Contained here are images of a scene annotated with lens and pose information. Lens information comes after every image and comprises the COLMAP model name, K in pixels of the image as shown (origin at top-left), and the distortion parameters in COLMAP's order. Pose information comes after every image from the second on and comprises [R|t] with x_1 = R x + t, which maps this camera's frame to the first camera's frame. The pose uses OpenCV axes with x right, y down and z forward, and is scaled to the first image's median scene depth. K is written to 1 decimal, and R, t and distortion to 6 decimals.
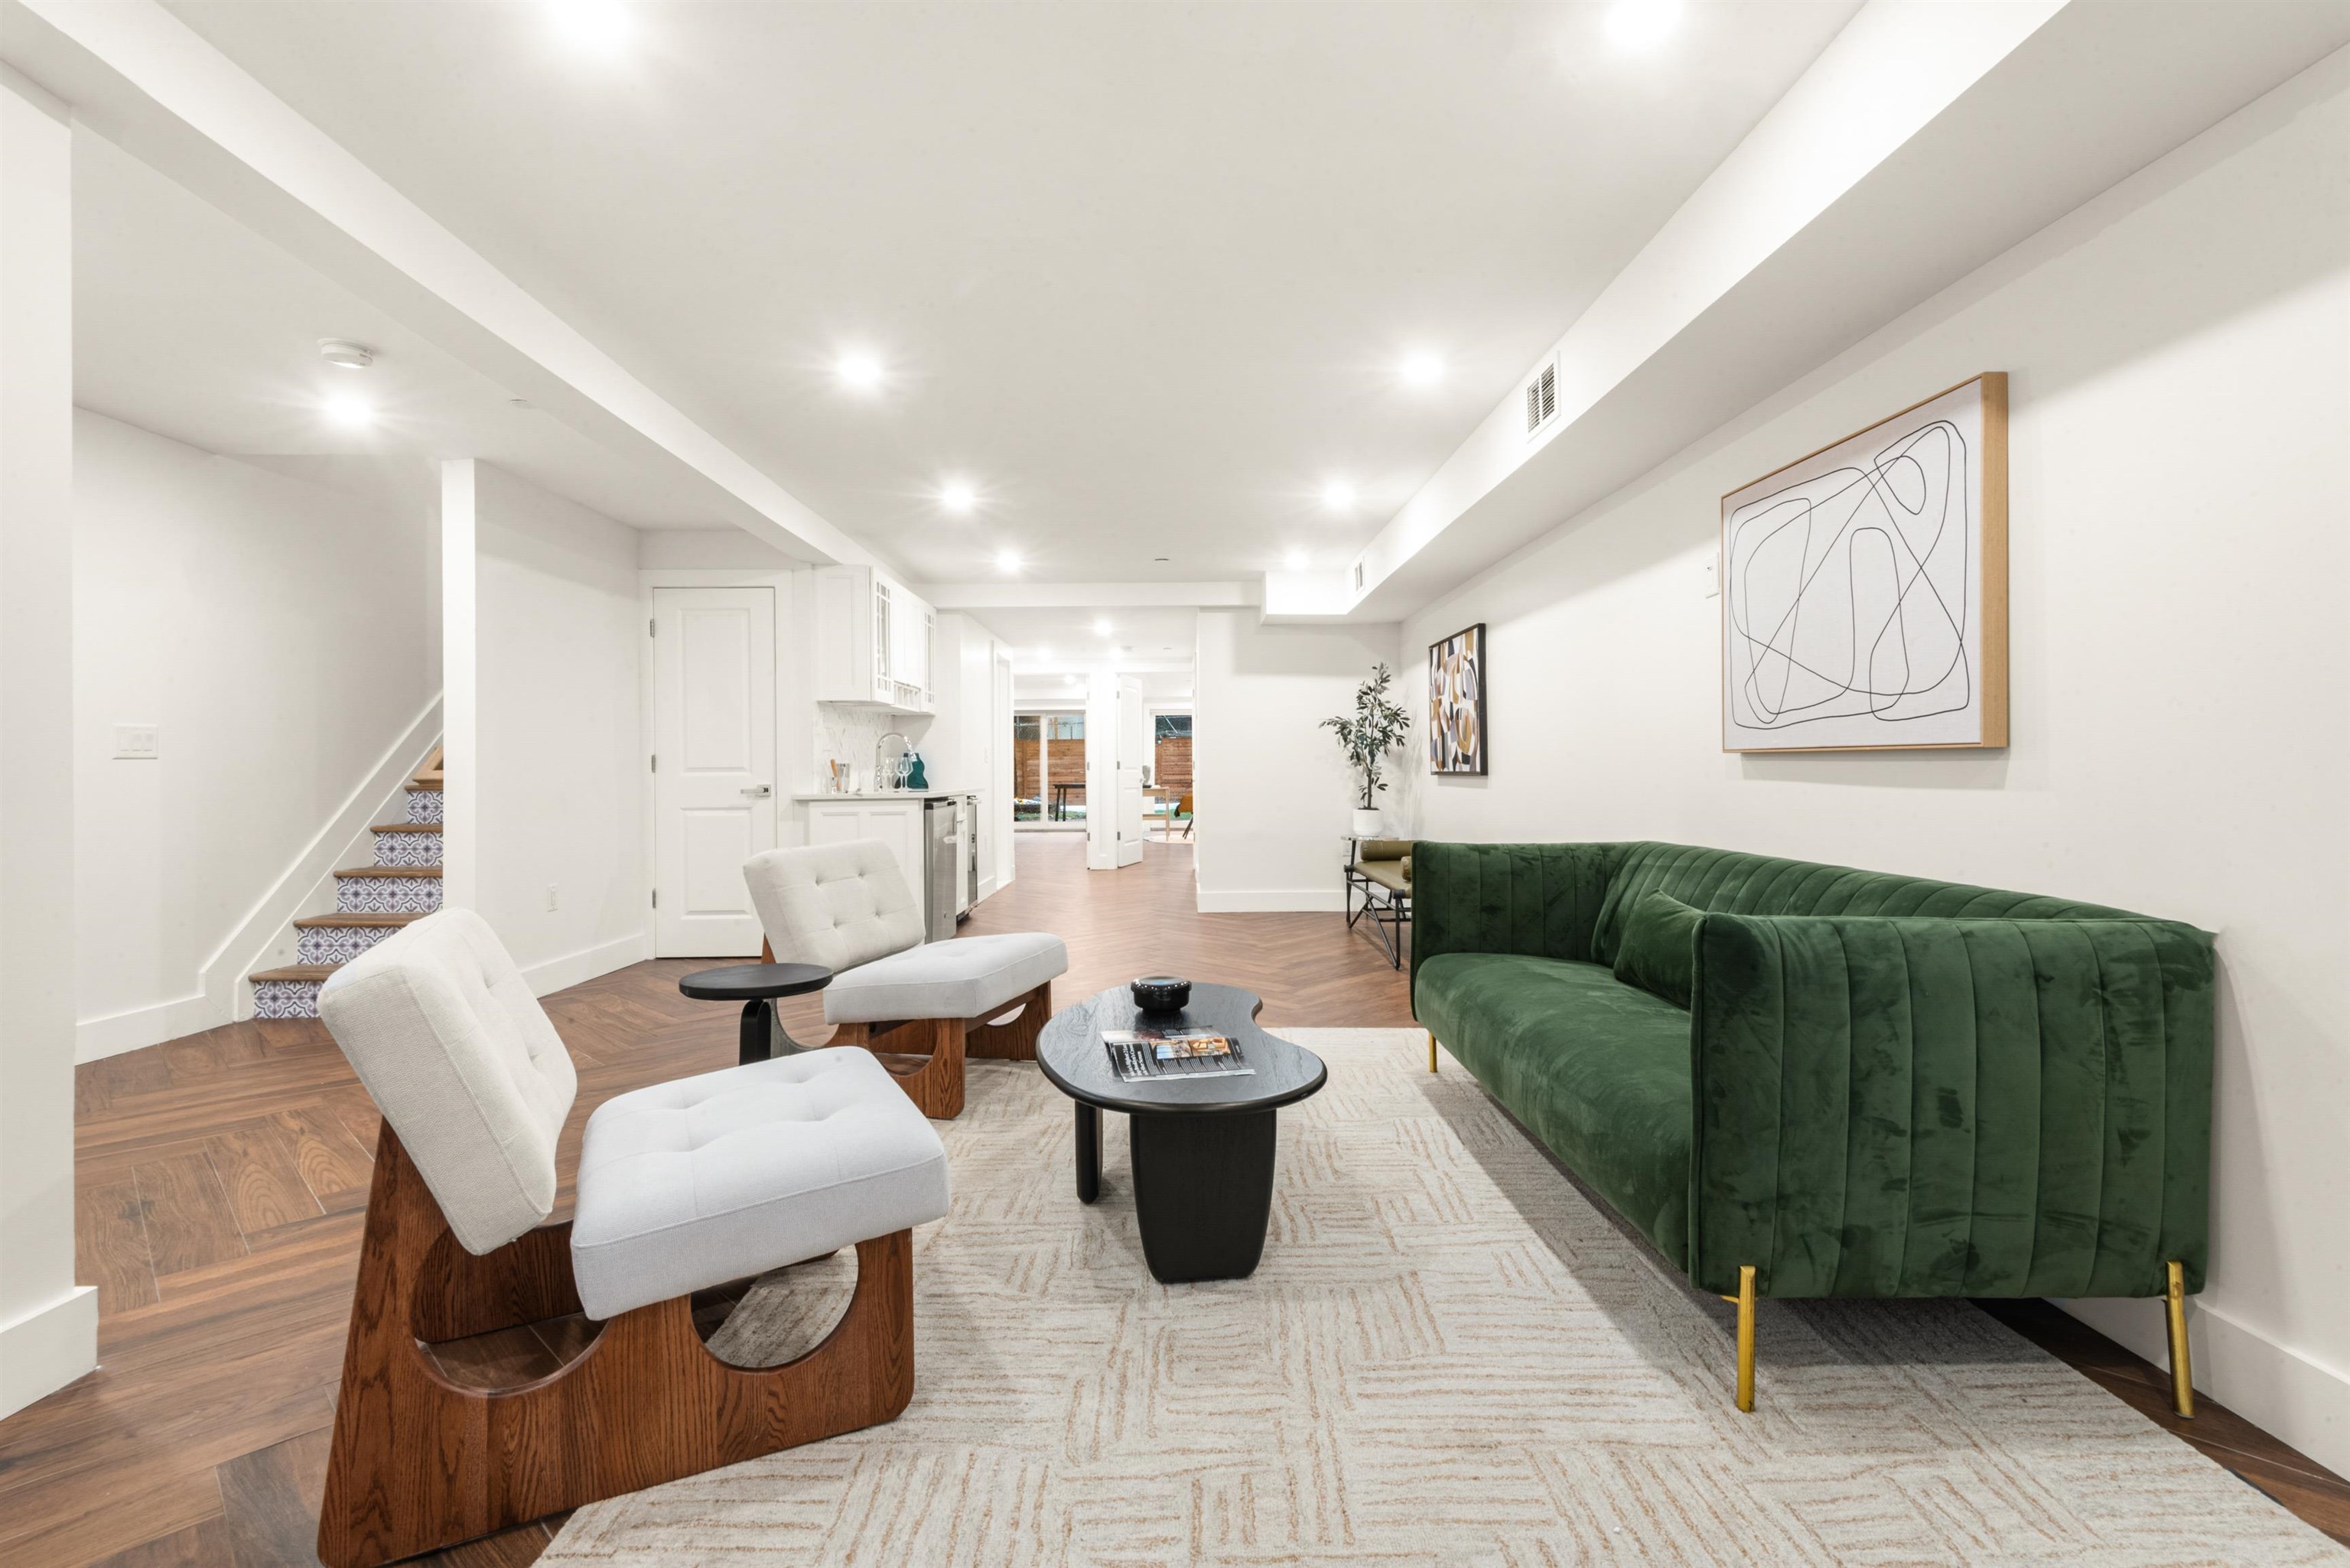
lens RADIAL K [[1073.7, 0, 1172.5], [0, 1073.7, 771.5], [0, 0, 1]] dist [0.009775, -0.003326]
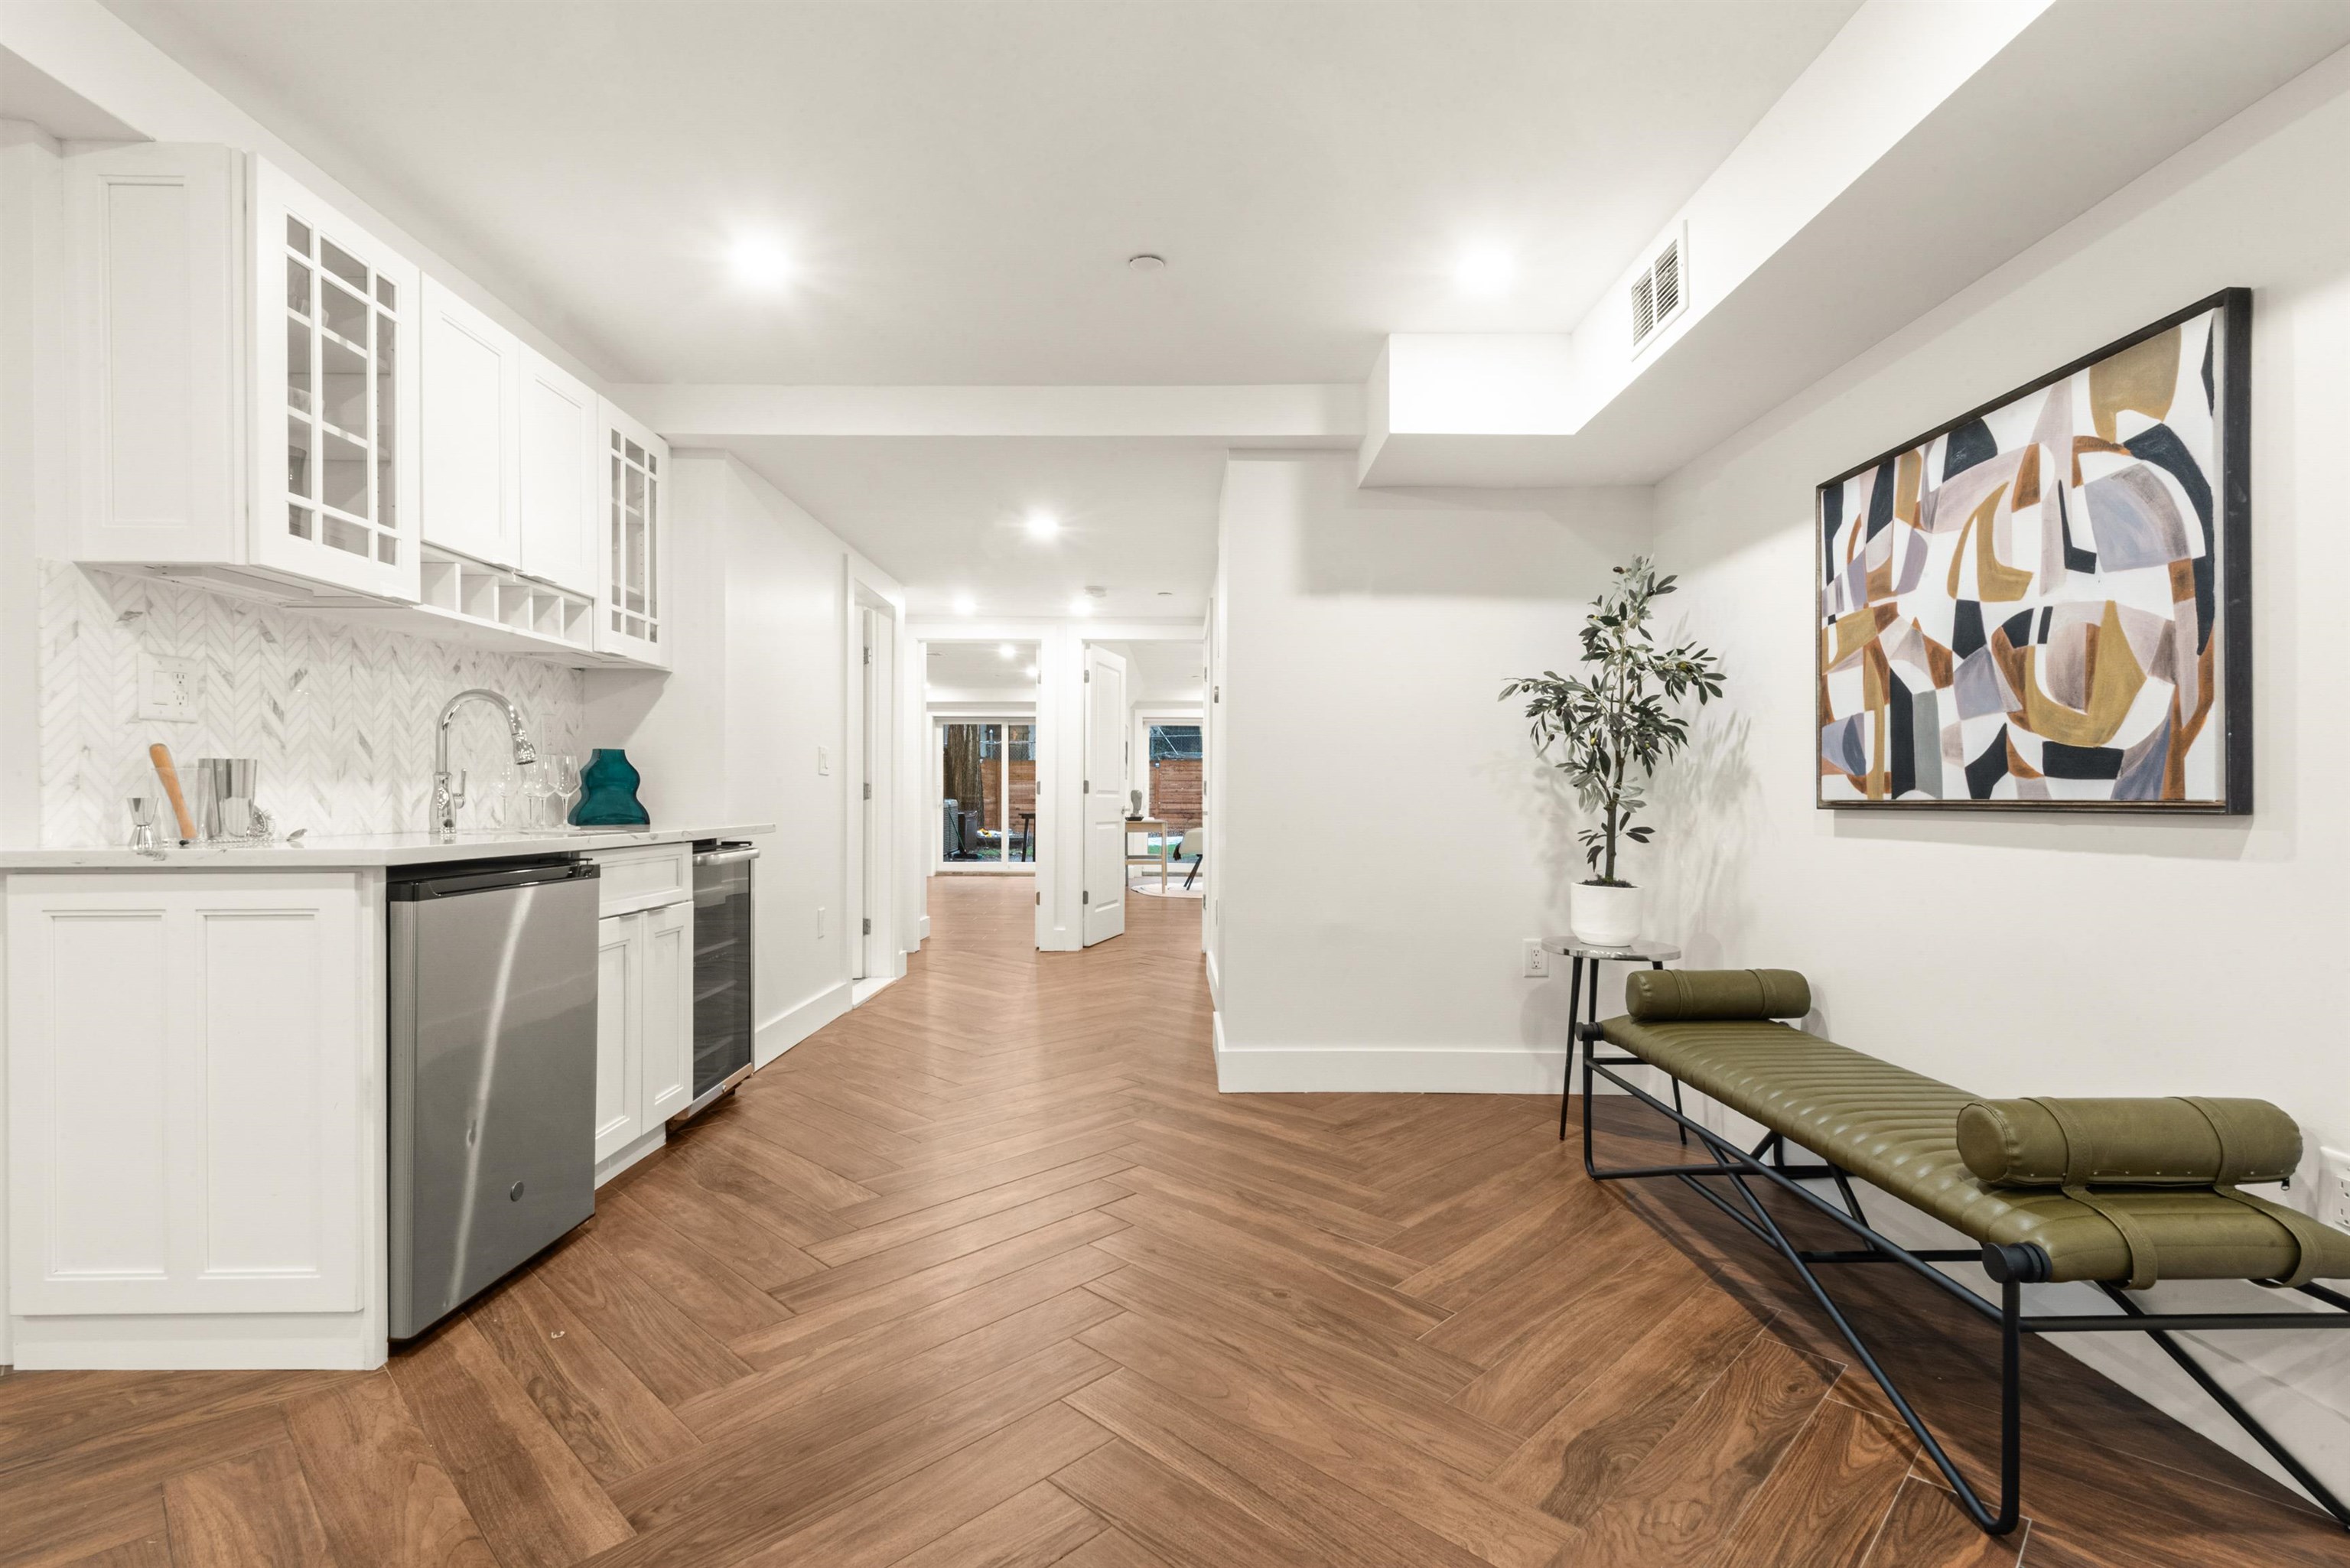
lens RADIAL K [[1073.7, 0, 1179.6], [0, 1073.7, 791.9], [0, 0, 1]] dist [0.009775, -0.003326]
pose [[0.999925, 0.010656, 0.005995, 0.001886], [-0.010611, 0.999916, -0.007403, 0.002008], [-0.006074, 0.007338, 0.999955, 0.527857]]
